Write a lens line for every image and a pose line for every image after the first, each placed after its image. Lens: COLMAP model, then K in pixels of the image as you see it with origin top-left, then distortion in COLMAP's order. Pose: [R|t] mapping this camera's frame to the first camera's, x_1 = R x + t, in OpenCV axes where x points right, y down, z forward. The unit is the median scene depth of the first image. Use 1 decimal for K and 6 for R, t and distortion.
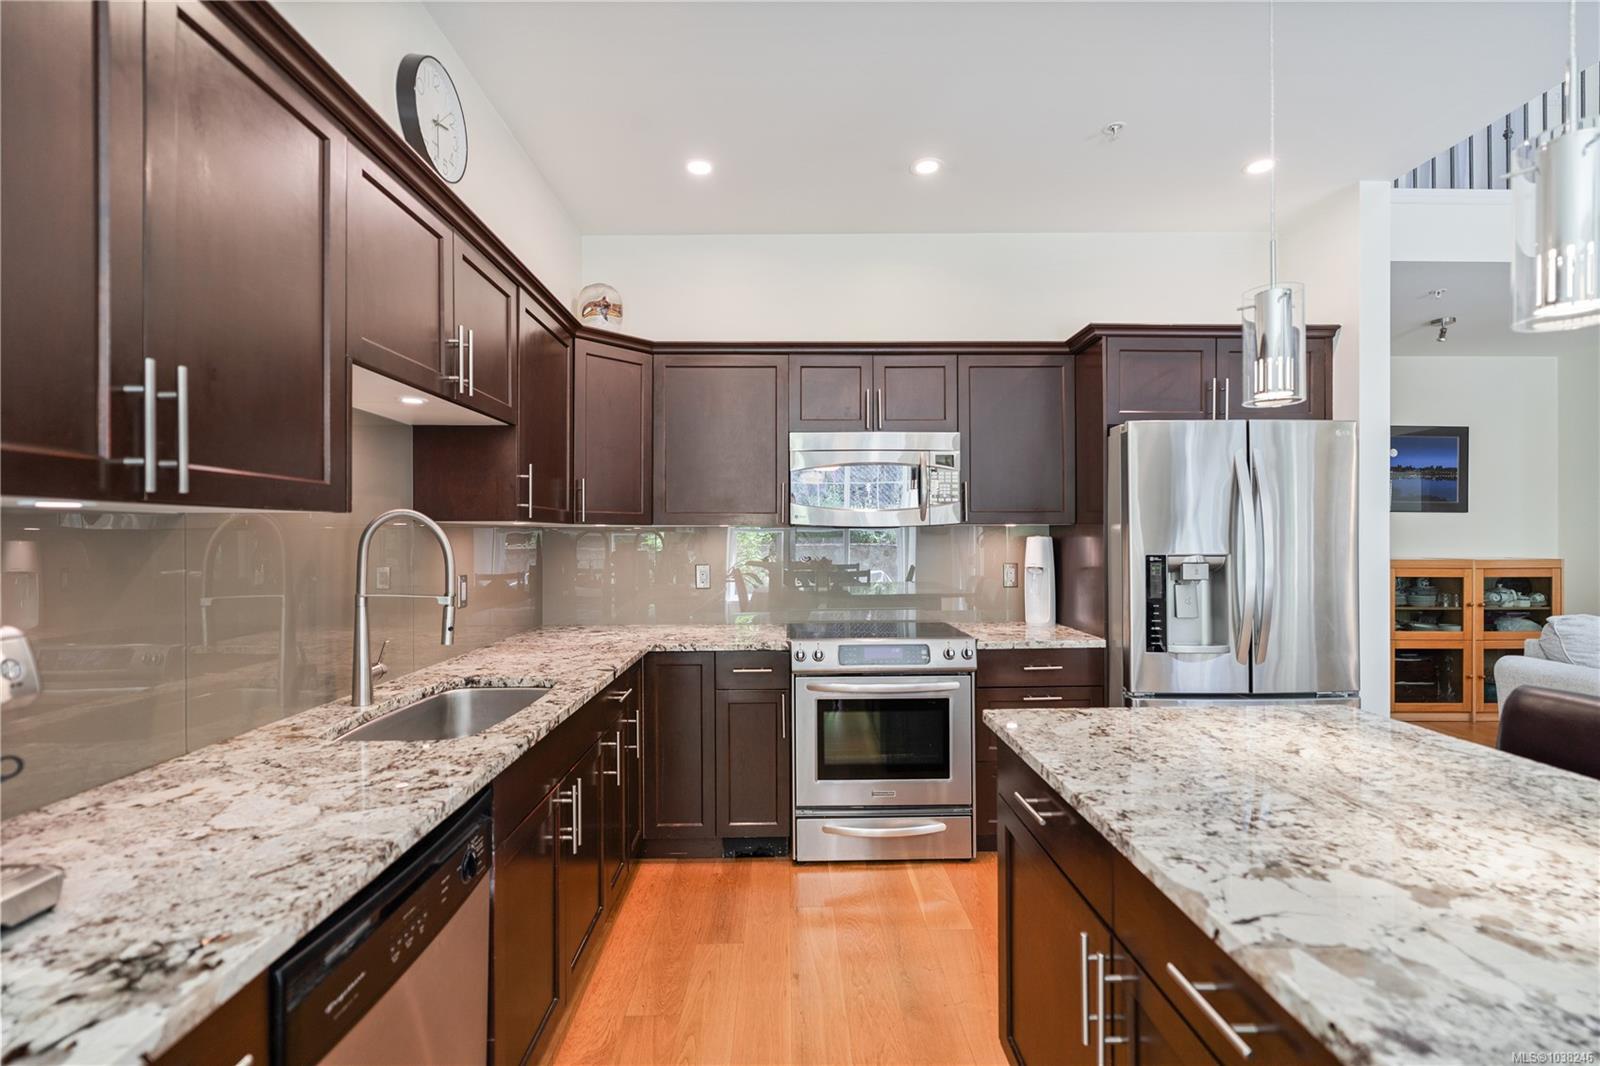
lens RADIAL K [[719.4, 0, 798.8], [0, 719.4, 545.3], [0, 0, 1]] dist [-0.003273, 0.000552]
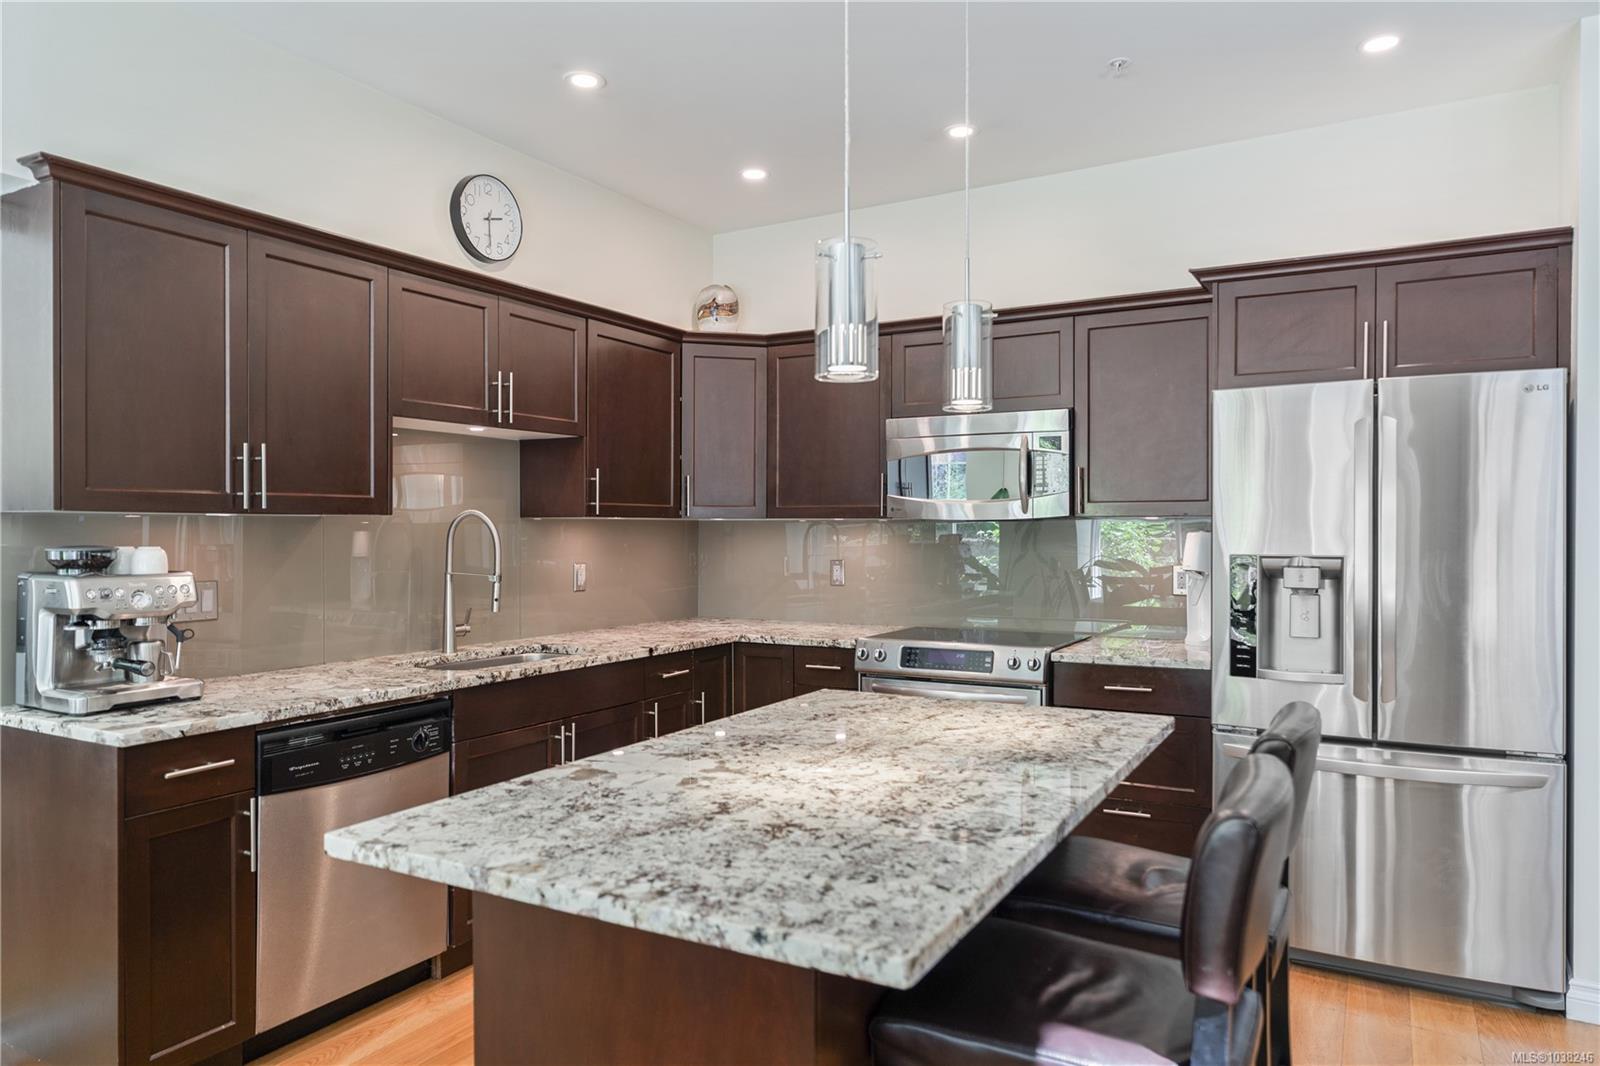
lens RADIAL K [[1032.4, 0, 799.9], [0, 1032.4, 551.4], [0, 0, 1]] dist [-0.000451, 0.001138]
pose [[0.863091, 0.013778, -0.504860, 0.640428], [-0.008422, 0.999881, 0.012889, -0.001734], [0.504977, -0.006873, 0.863105, -0.241334]]
